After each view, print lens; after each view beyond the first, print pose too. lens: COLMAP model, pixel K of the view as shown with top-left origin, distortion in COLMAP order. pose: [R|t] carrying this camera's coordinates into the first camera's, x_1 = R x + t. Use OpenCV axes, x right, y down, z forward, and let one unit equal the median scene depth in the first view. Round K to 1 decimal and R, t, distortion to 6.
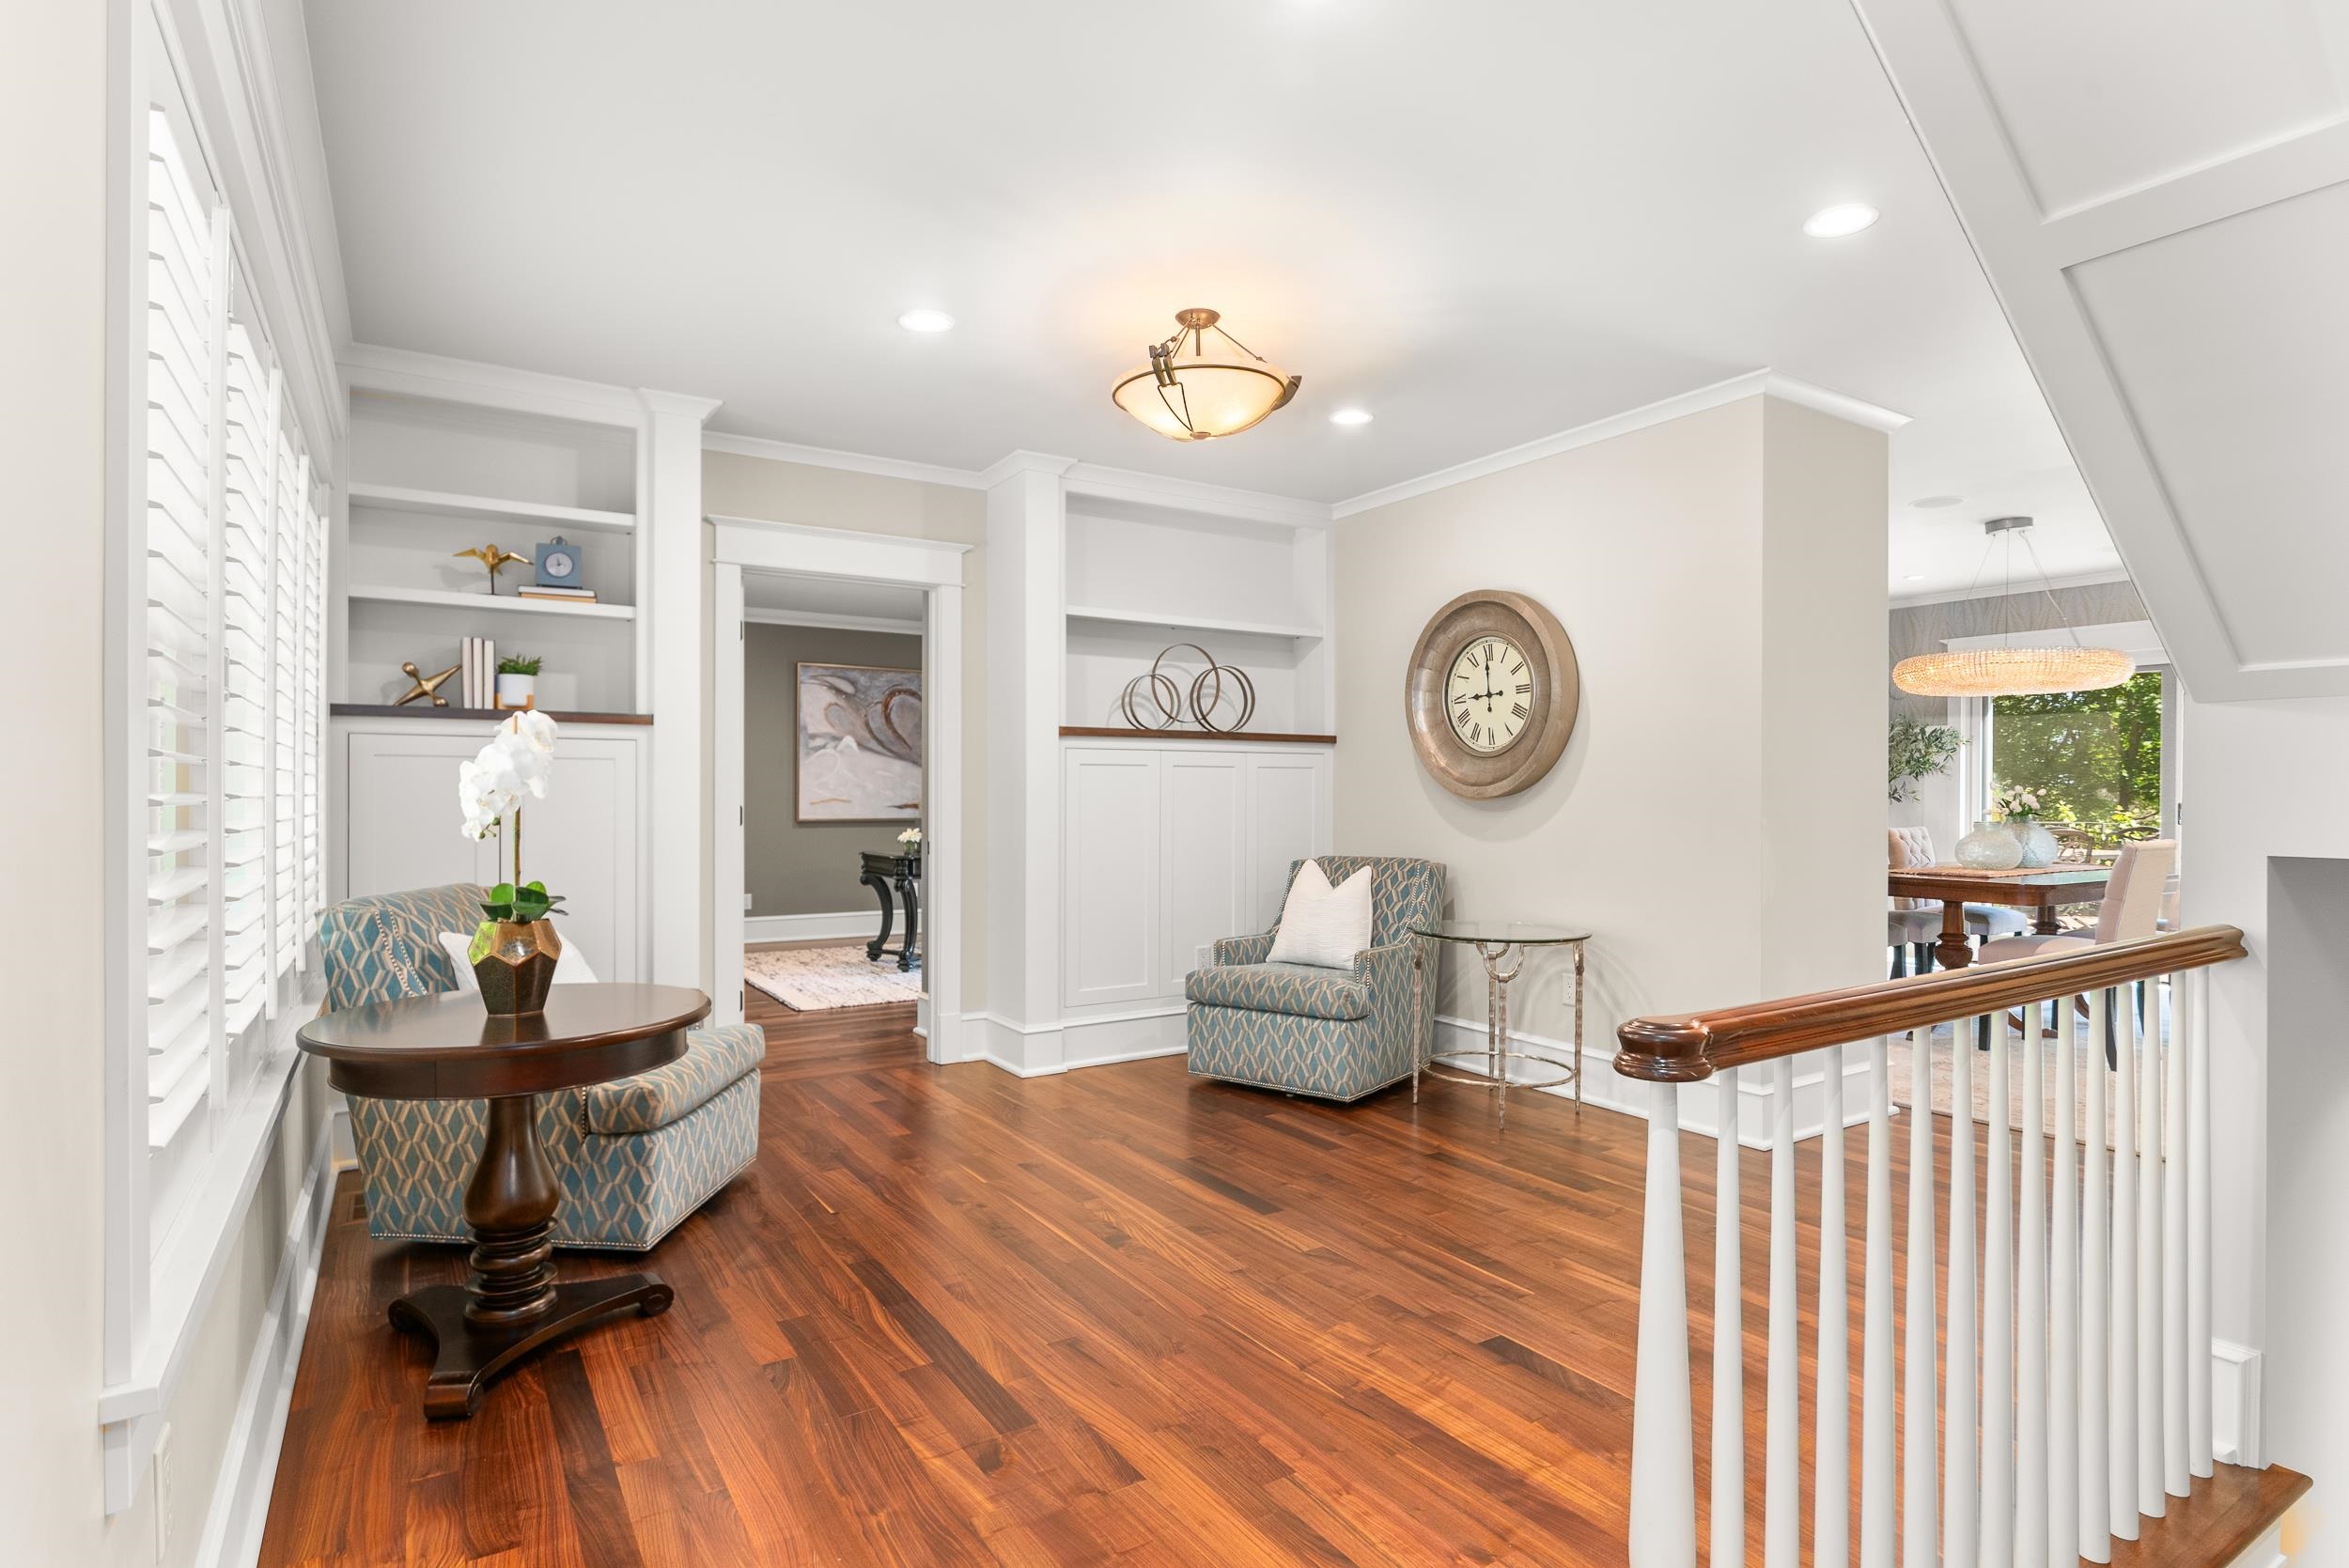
lens RADIAL K [[1200.4, 0, 1171.3], [0, 1200.4, 791.4], [0, 0, 1]] dist [0.000003, 0.000287]
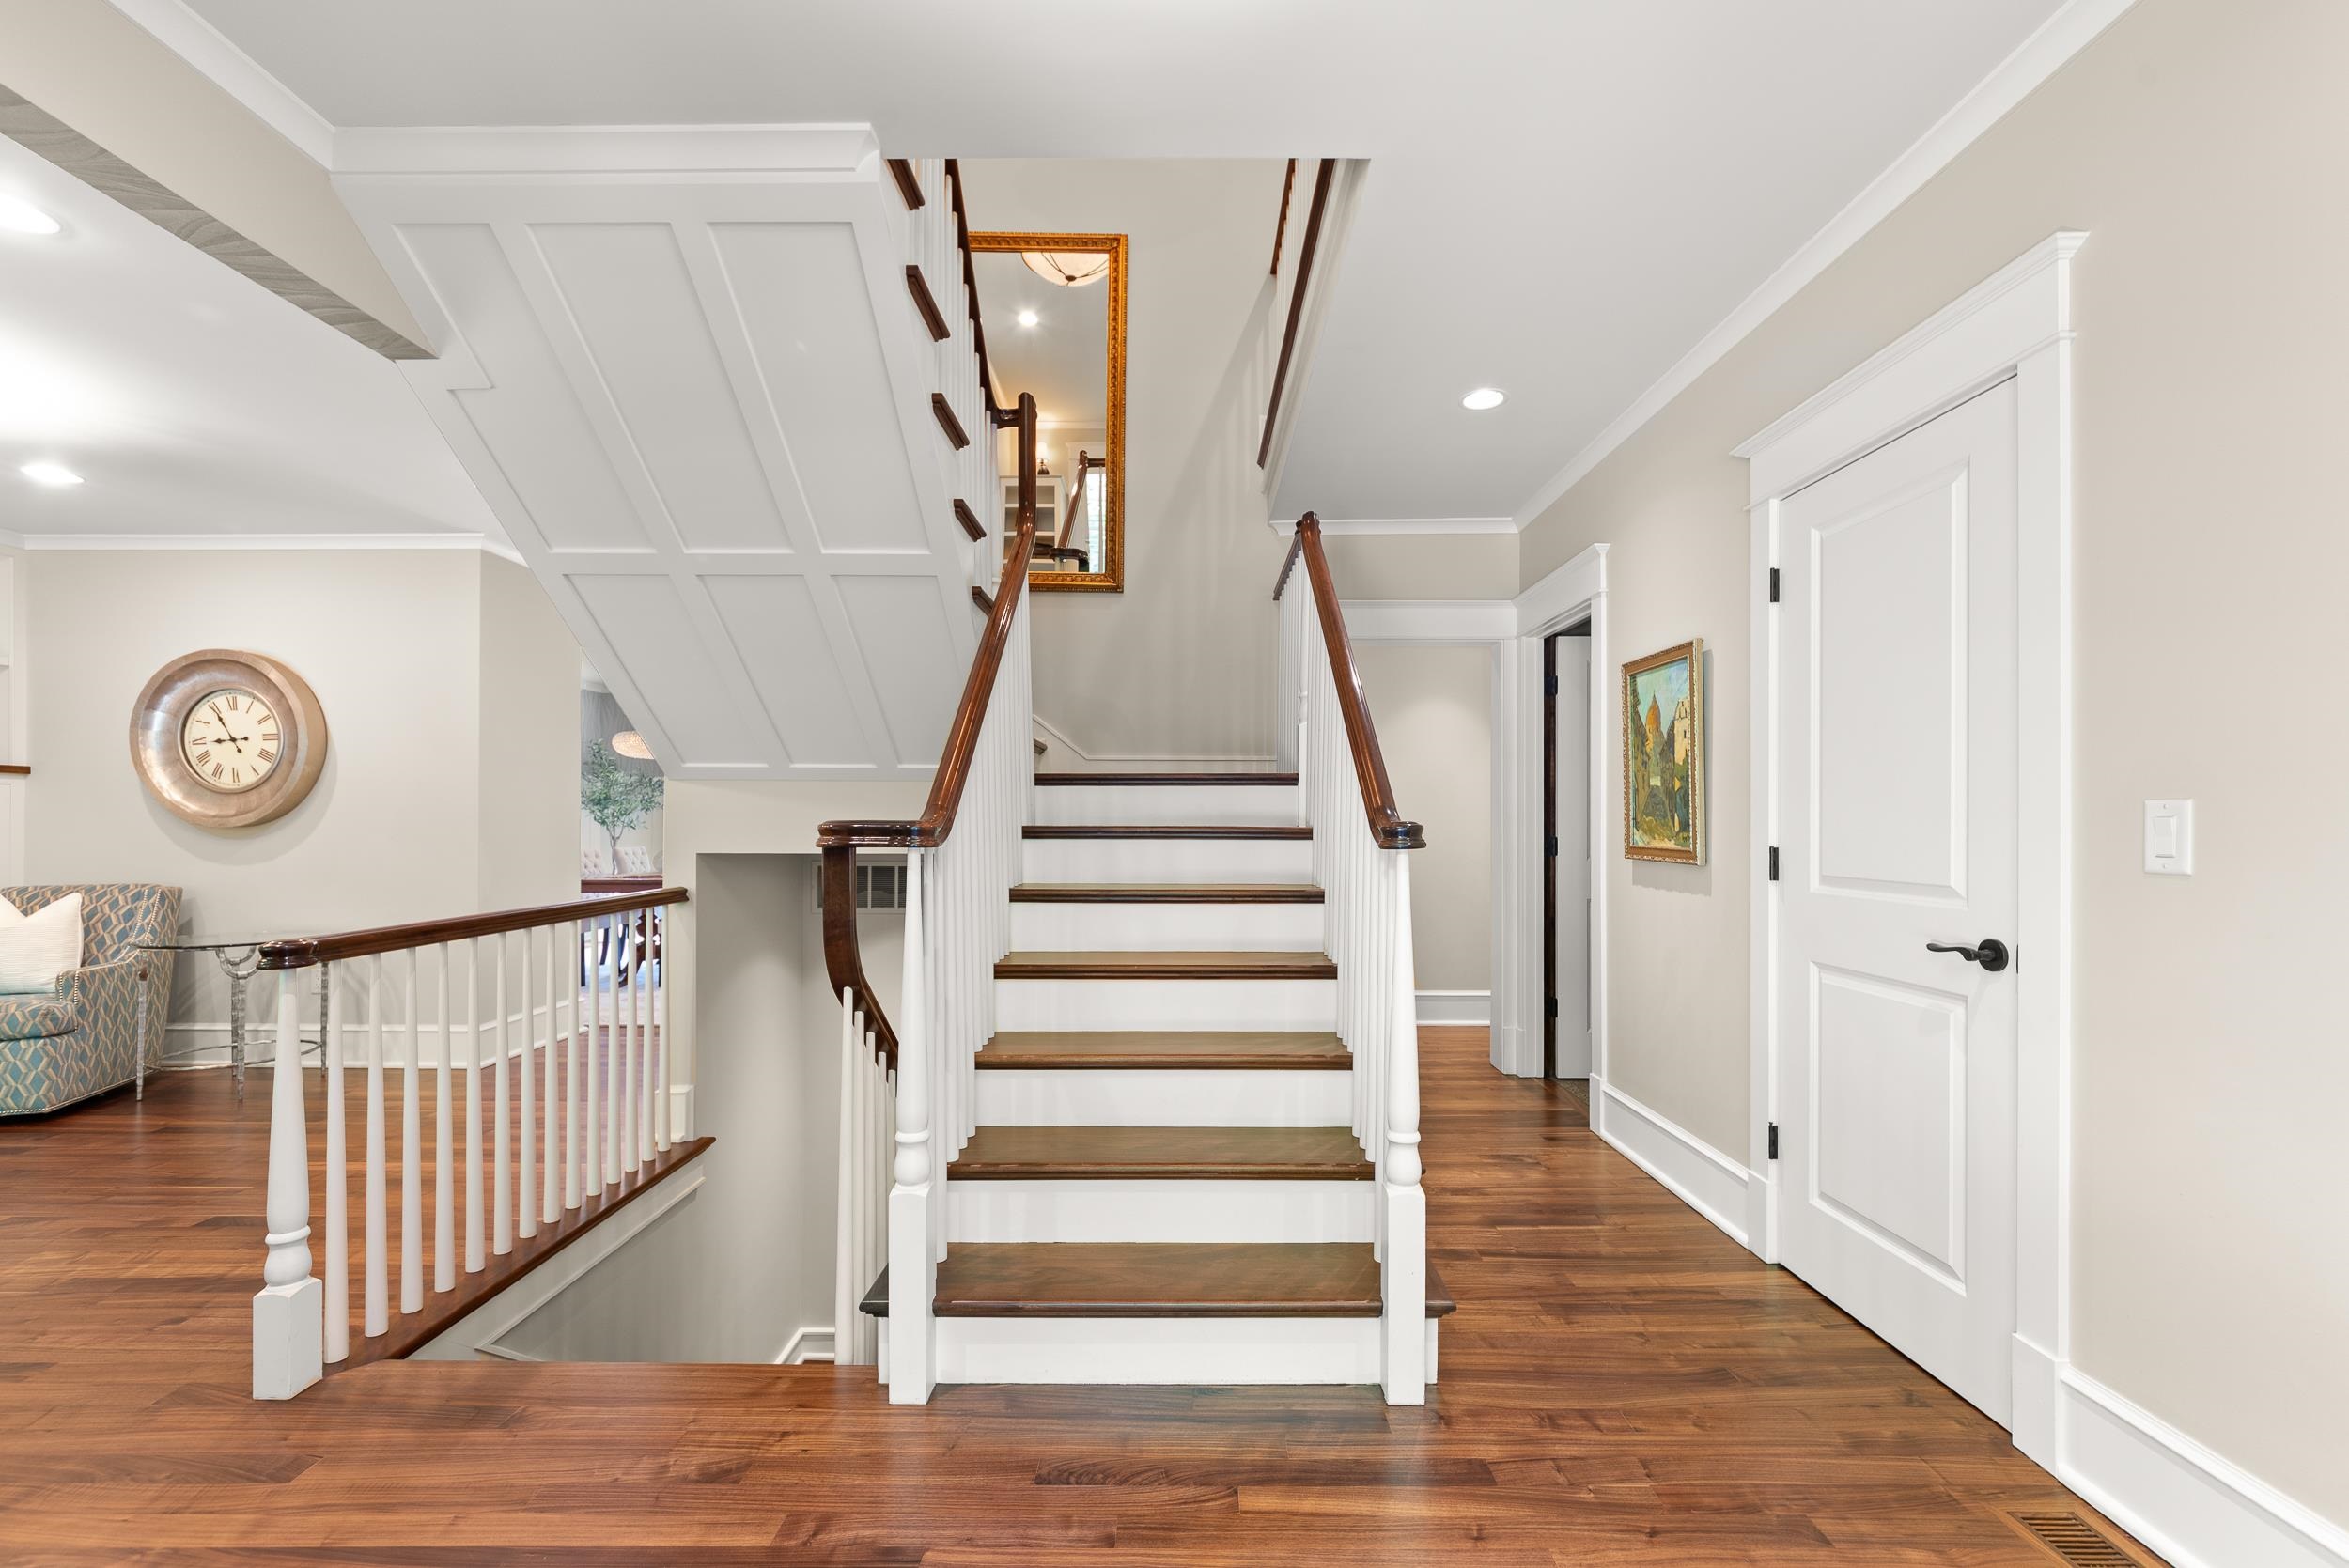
lens RADIAL K [[960.1, 0, 1160.4], [0, 960.1, 821.2], [0, 0, 1]] dist [0.001191, 0.002088]
pose [[0.538870, 0.000847, 0.842389, -0.041635], [-0.000372, 1.000000, -0.000767, -0.000774], [-0.842389, 0.000099, 0.538870, -0.288525]]
